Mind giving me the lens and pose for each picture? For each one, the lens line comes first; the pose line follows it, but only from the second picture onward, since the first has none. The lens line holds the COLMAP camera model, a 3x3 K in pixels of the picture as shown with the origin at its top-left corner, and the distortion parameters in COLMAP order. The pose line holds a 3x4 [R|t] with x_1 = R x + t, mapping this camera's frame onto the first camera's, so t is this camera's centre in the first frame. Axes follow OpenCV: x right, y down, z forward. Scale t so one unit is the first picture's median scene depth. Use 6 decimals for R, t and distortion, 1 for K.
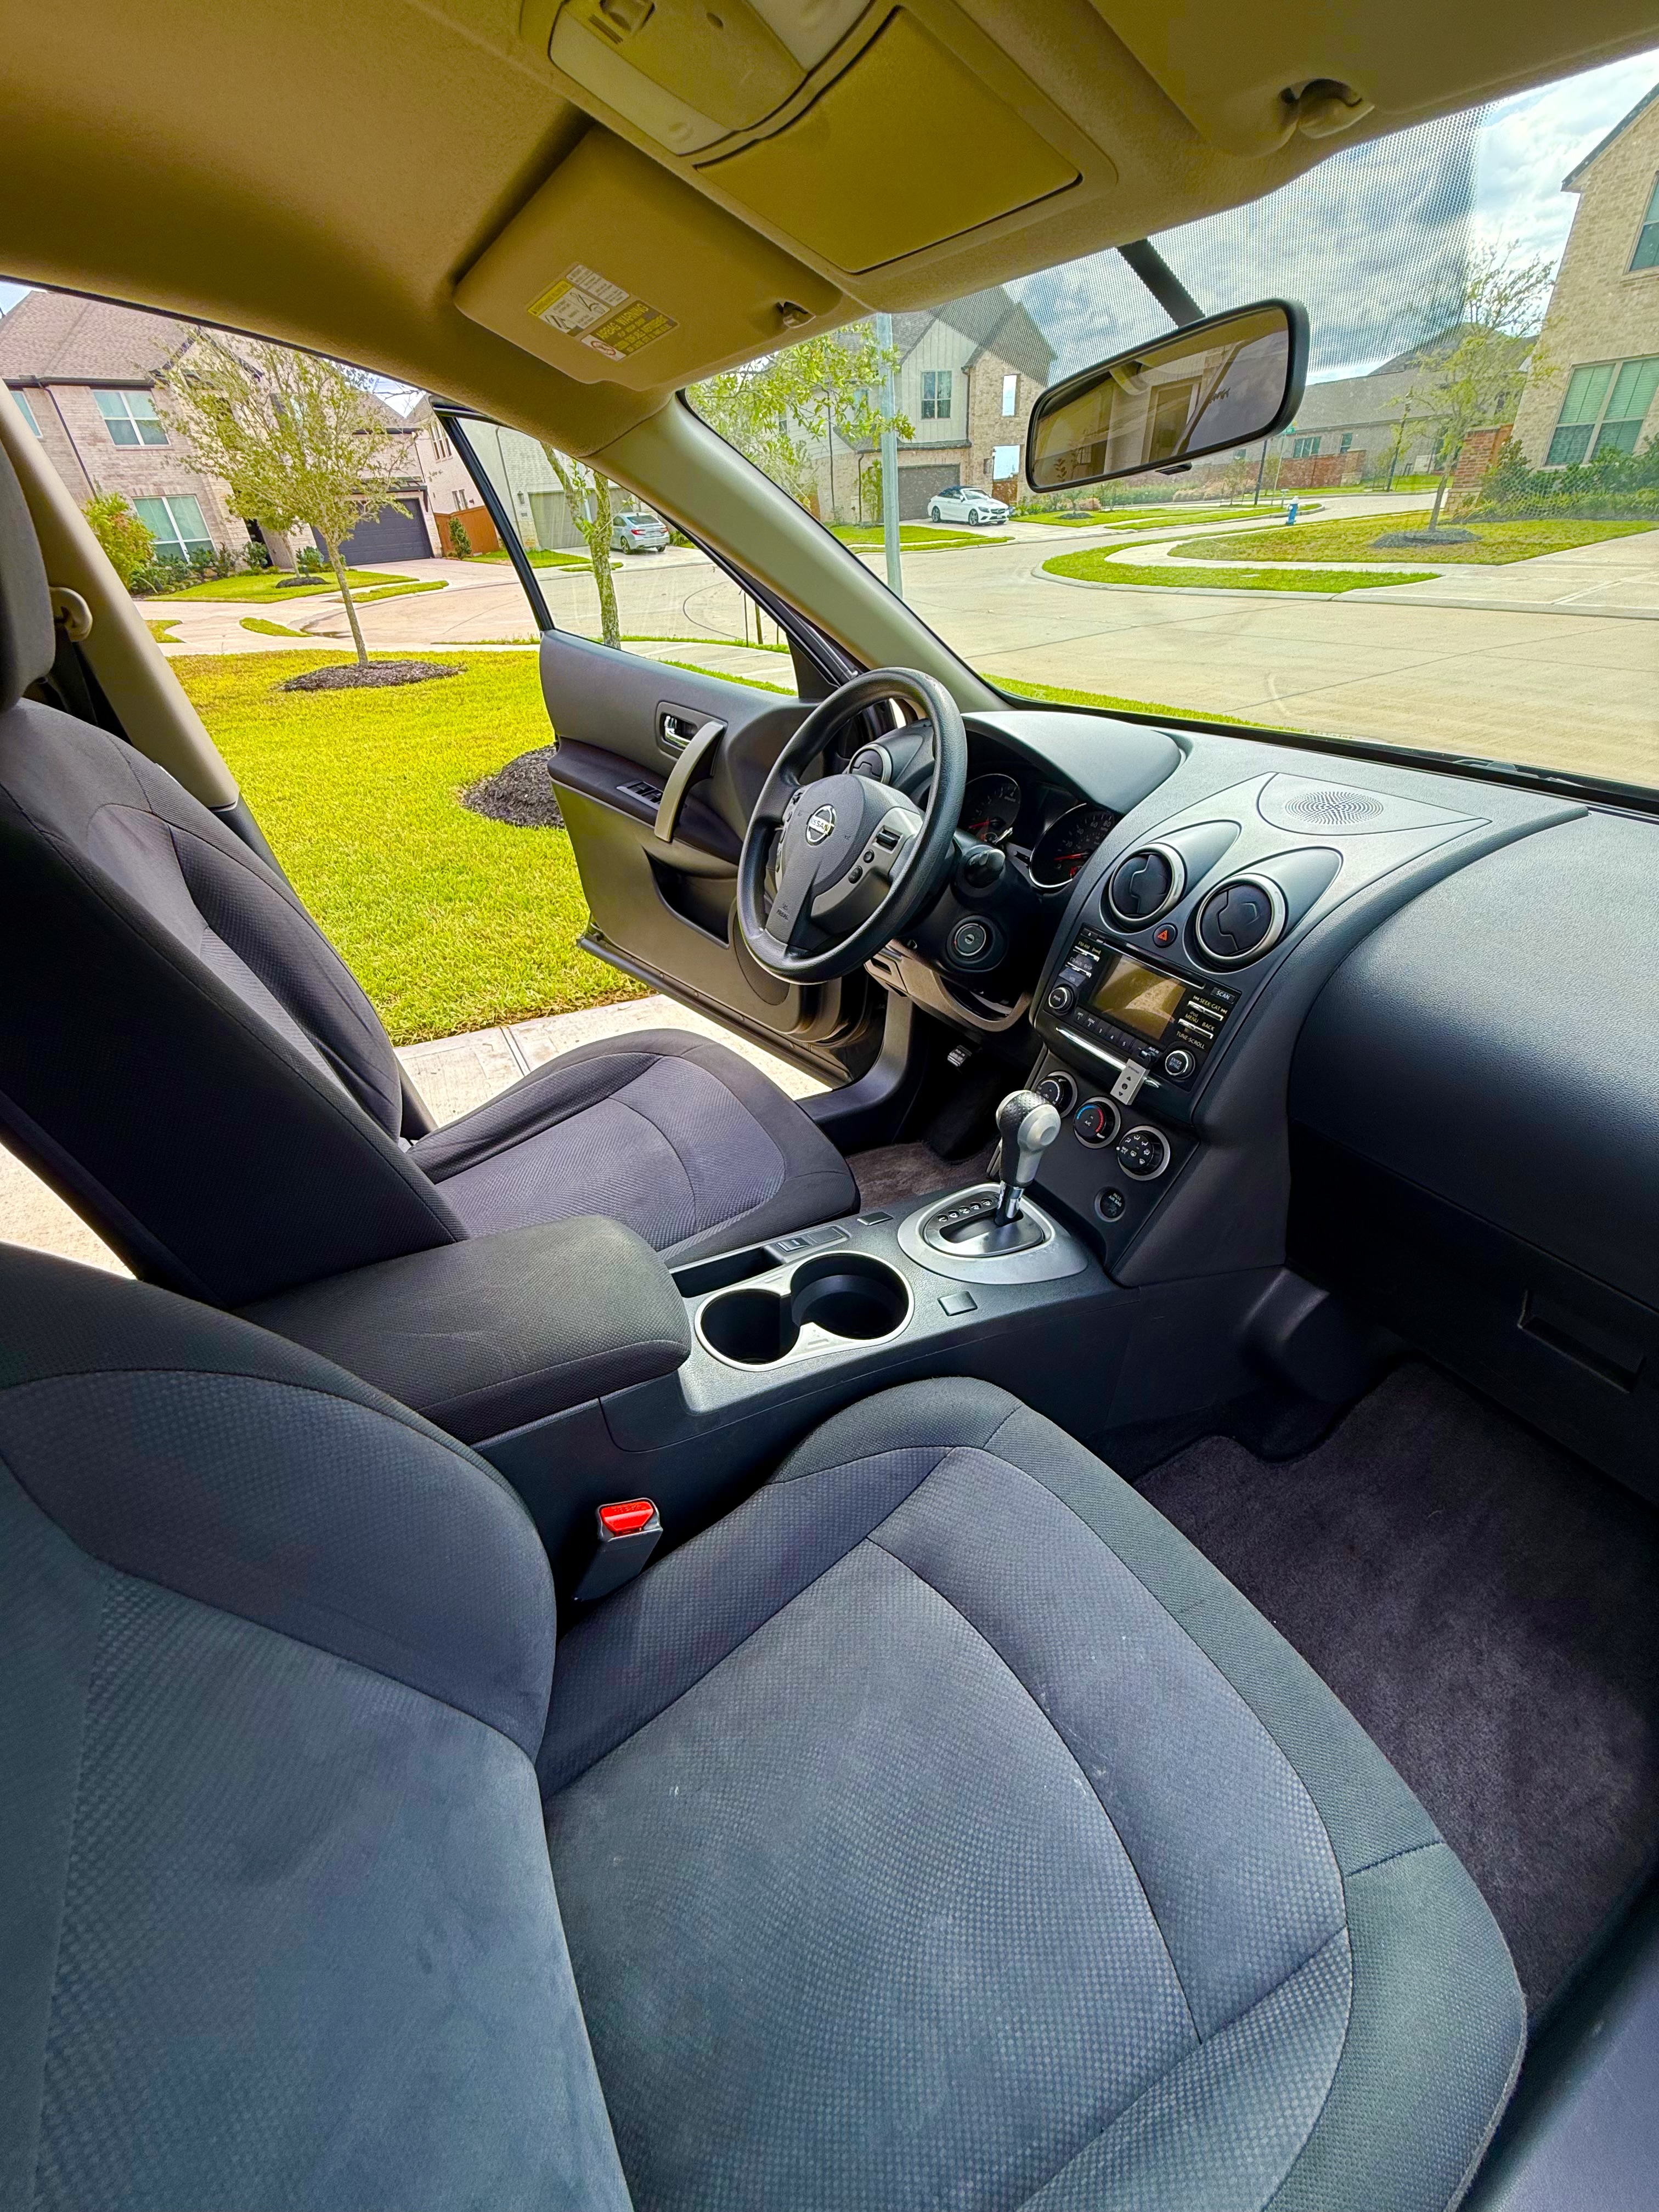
lens RADIAL K [[894.5, 0, 838.3], [0, 894.5, 1104.6], [0, 0, 1]] dist [0.002624, -0.000122]
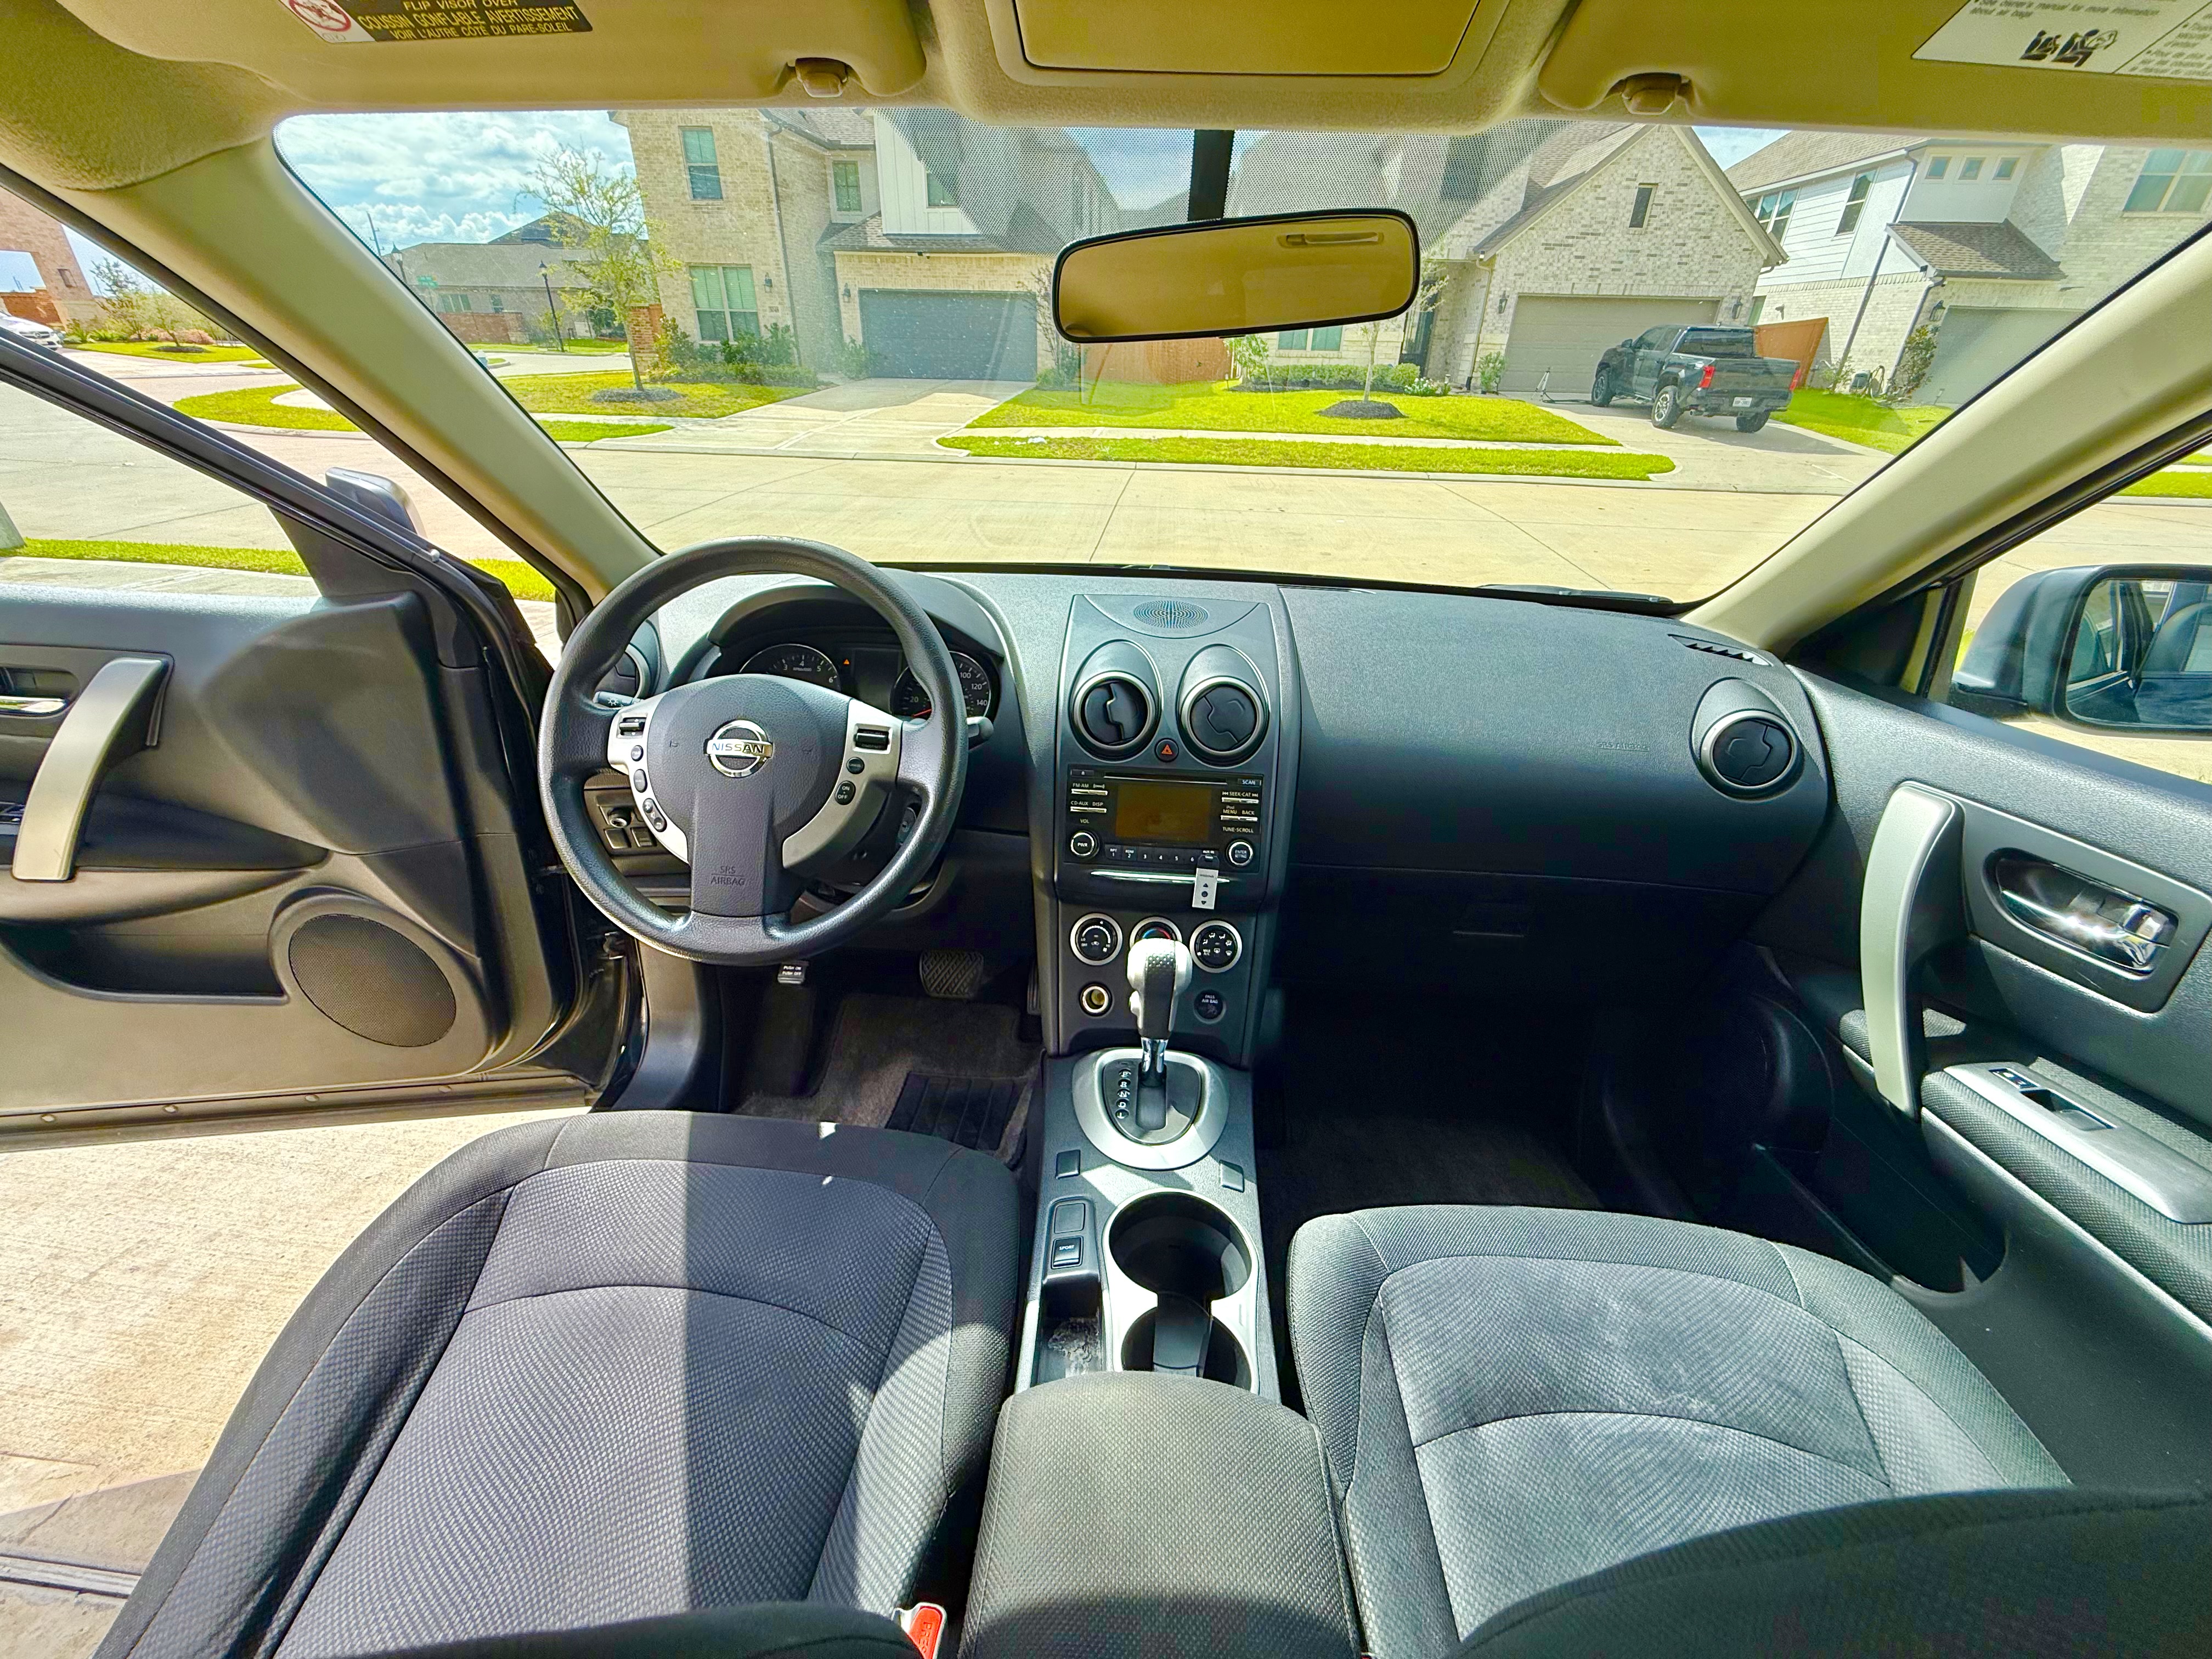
lens RADIAL K [[890.4, 0, 1097.7], [0, 890.4, 833.6], [0, 0, 1]] dist [-0.002249, -0.000349]
pose [[0.568976, -0.339847, 0.748846, -0.220885], [0.415828, 0.904515, 0.094546, -0.103055], [-0.709474, 0.257597, 0.655966, 0.174404]]
